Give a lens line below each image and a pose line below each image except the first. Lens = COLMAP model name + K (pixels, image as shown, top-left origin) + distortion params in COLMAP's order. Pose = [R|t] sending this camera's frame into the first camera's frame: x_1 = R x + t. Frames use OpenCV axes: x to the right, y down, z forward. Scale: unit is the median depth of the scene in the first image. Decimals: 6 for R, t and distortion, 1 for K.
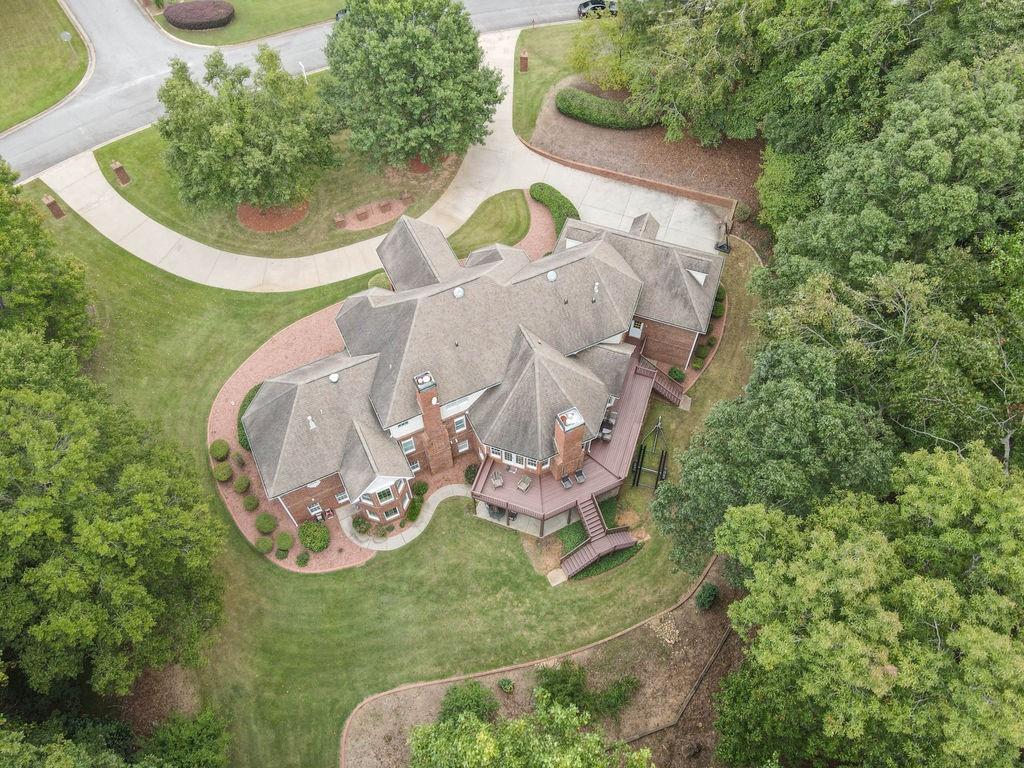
lens RADIAL K [[749.8, 0, 512.0], [0, 749.8, 384.0], [0, 0, 1]] dist [0.004942, 0.009907]
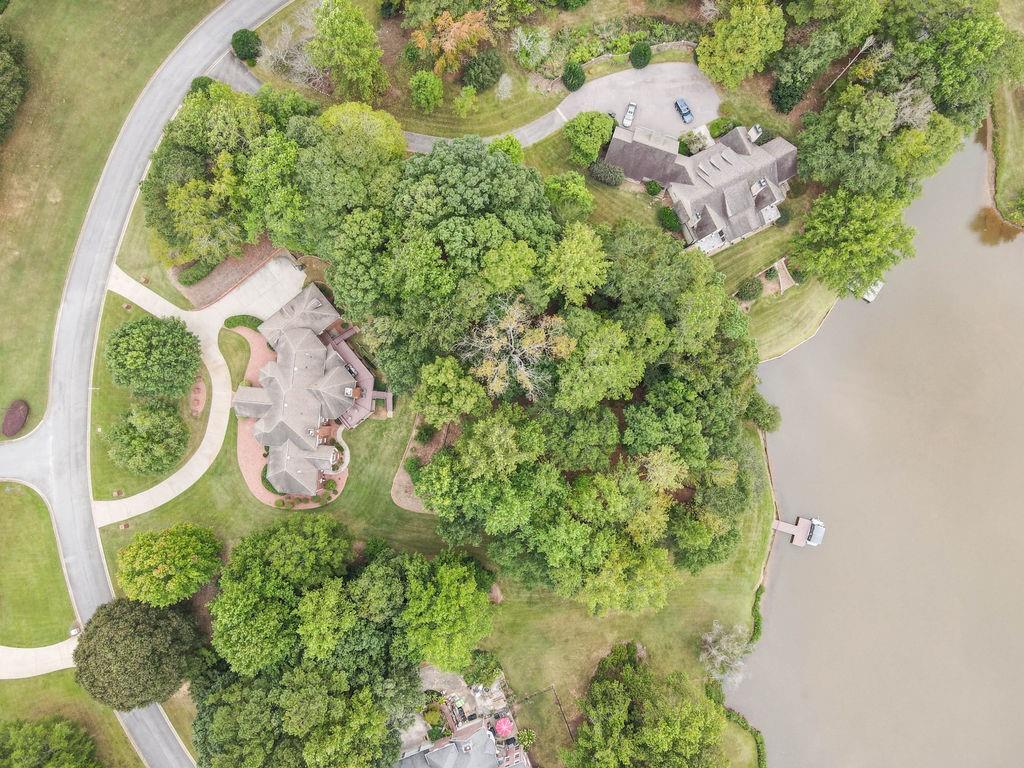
lens RADIAL K [[749.8, 0, 512.0], [0, 749.8, 384.0], [0, 0, 1]] dist [0.004942, 0.009907]
pose [[0.517443, -0.855347, 0.025165, 0.282409], [0.729163, 0.456117, 0.510175, -0.769505], [-0.447855, -0.245638, 0.859702, -1.352272]]
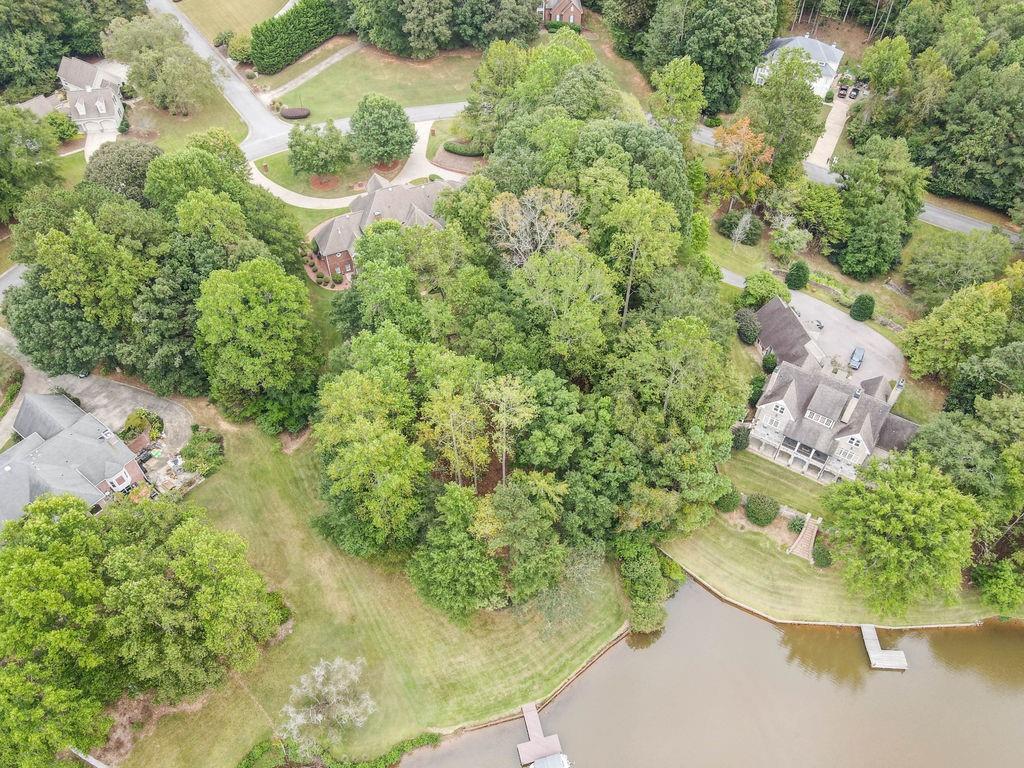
lens RADIAL K [[749.8, 0, 512.0], [0, 749.8, 384.0], [0, 0, 1]] dist [0.004942, 0.009907]
pose [[0.999924, 0.010067, -0.007124, 0.368614], [-0.011120, 0.985740, -0.167906, 0.947785], [0.005332, 0.167973, 0.985777, -1.512265]]
